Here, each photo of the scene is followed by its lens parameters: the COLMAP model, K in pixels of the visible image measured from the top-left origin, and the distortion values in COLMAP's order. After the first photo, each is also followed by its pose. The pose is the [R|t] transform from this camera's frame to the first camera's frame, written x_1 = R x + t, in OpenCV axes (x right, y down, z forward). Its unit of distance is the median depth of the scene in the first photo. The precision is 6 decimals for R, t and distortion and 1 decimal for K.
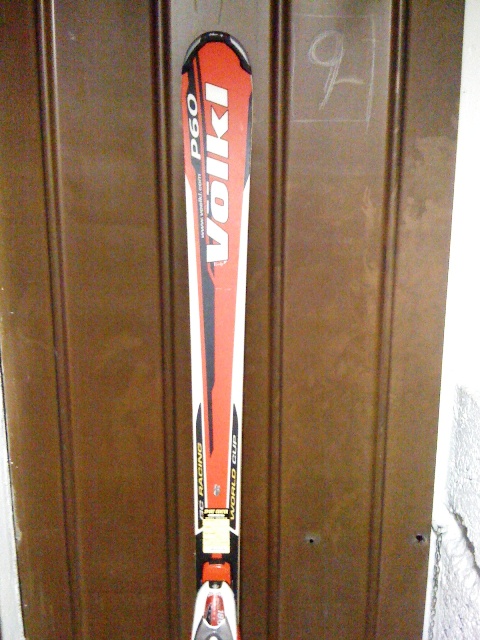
lens RADIAL K [[592.2, 0, 236.8], [0, 592.2, 319.1], [0, 0, 1]] dist [-0.076856, 0.000000]
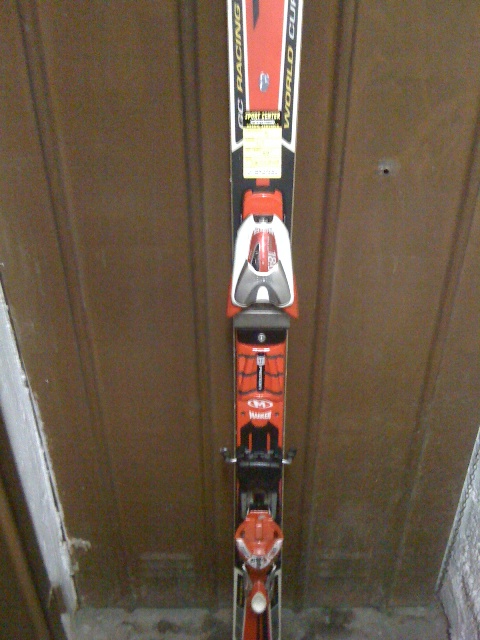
lens RADIAL K [[592.2, 0, 242.0], [0, 592.2, 319.3], [0, 0, 1]] dist [-0.076856, 0.000000]
pose [[0.999643, -0.015106, 0.022017, -0.077136], [0.003400, 0.889888, 0.456167, 0.228577], [-0.026483, -0.455929, 0.889622, 0.296422]]
